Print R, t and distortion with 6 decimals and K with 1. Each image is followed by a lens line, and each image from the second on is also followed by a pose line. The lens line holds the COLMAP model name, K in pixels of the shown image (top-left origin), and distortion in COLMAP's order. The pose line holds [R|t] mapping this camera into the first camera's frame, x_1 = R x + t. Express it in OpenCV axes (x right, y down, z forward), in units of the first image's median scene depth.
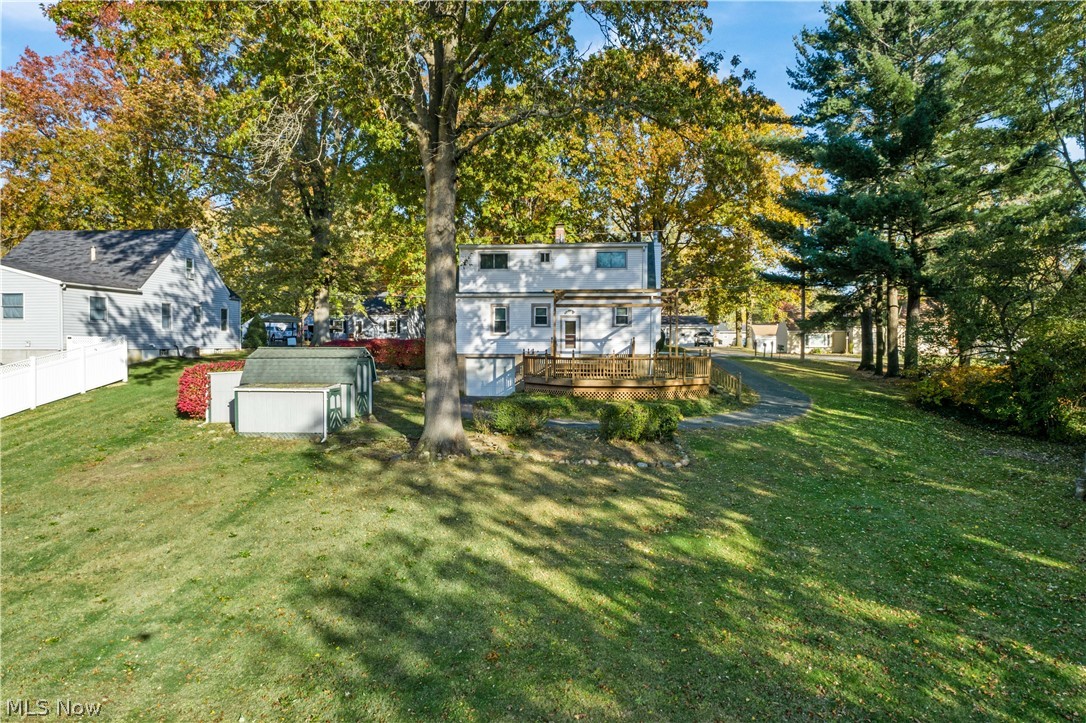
lens RADIAL K [[752.5, 0, 543.0], [0, 752.5, 361.5], [0, 0, 1]] dist [-0.006240, -0.000883]
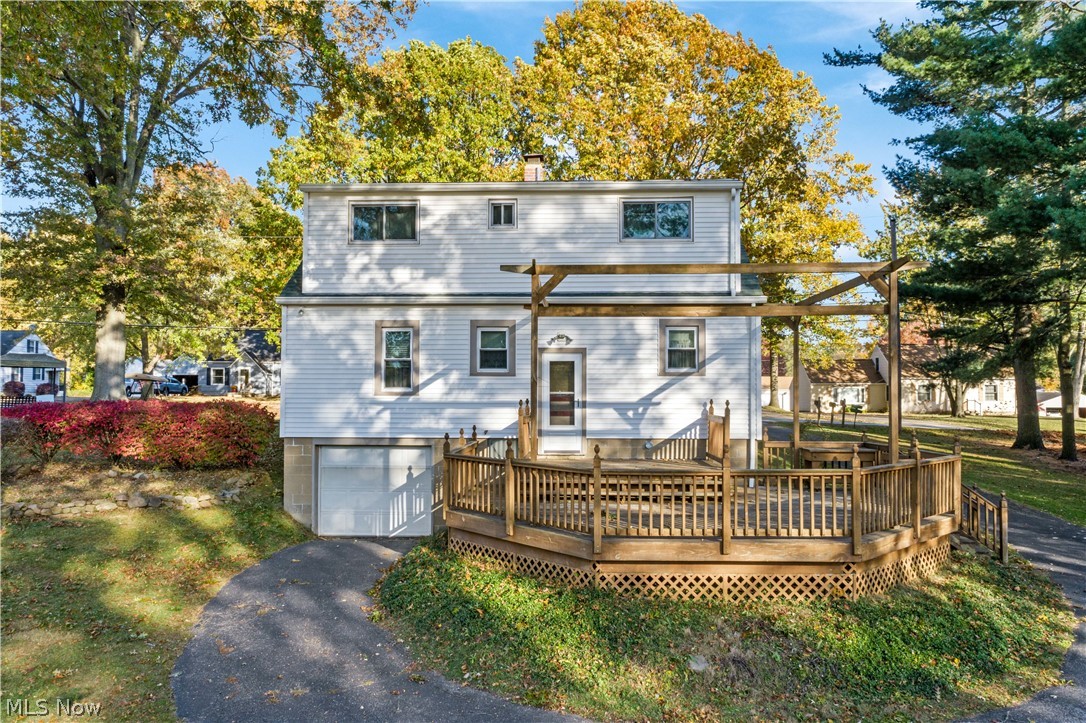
lens RADIAL K [[752.5, 0, 543.0], [0, 752.5, 361.5], [0, 0, 1]] dist [-0.006240, -0.000883]
pose [[0.997512, 0.004408, 0.070357, -0.004513], [0.000298, 0.997770, -0.066746, -0.024425], [-0.070494, 0.066601, 0.995286, 0.571091]]
